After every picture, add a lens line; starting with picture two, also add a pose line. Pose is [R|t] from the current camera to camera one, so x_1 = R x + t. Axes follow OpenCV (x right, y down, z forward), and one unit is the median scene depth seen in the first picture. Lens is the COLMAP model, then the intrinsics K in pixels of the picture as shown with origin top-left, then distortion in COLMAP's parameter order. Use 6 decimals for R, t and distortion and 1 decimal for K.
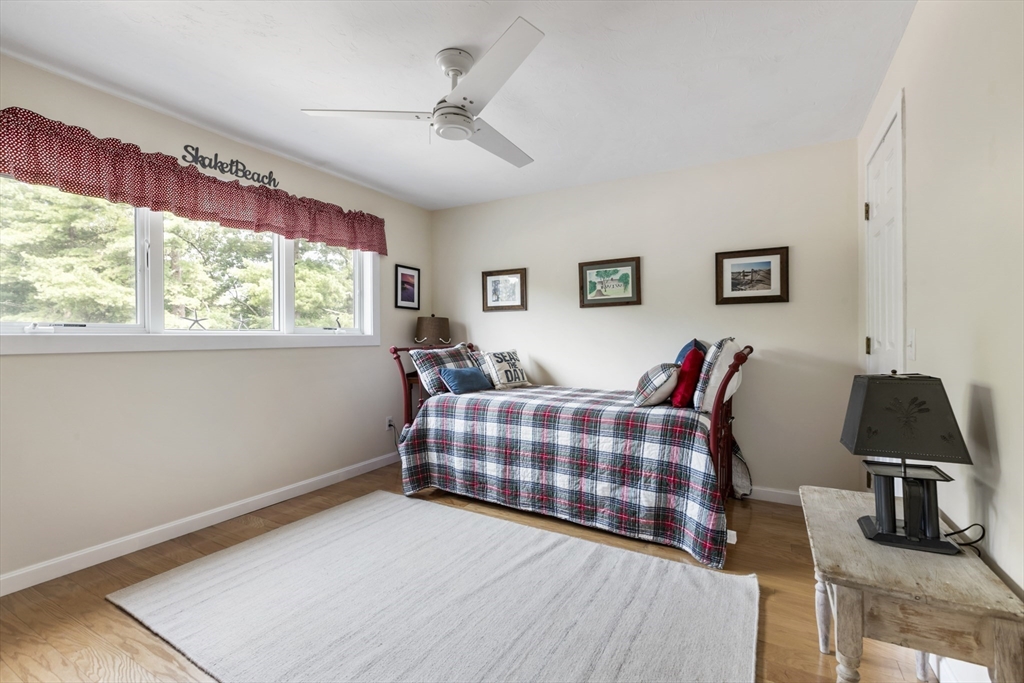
lens RADIAL K [[465.0, 0, 512.2], [0, 465.0, 337.6], [0, 0, 1]] dist [-0.000046, -0.000909]
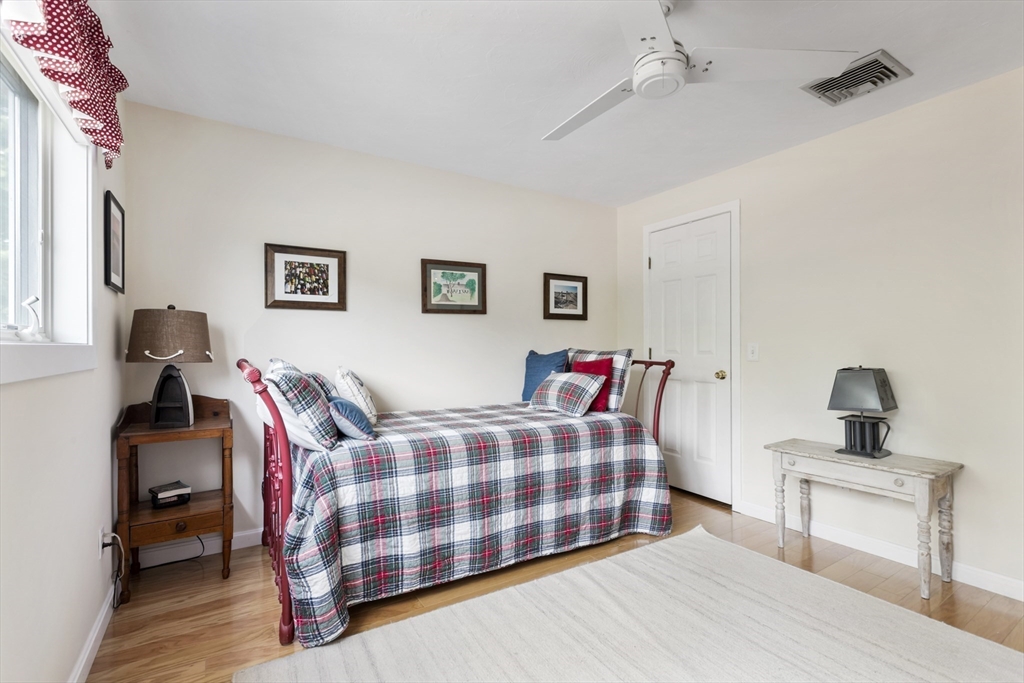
lens RADIAL K [[465.0, 0, 513.0], [0, 465.0, 344.1], [0, 0, 1]] dist [-0.000046, -0.000909]
pose [[0.469411, 0.004972, 0.882966, -0.620032], [0.002371, 0.999973, -0.006892, -0.002585], [-0.882977, 0.005328, 0.469386, 0.569433]]
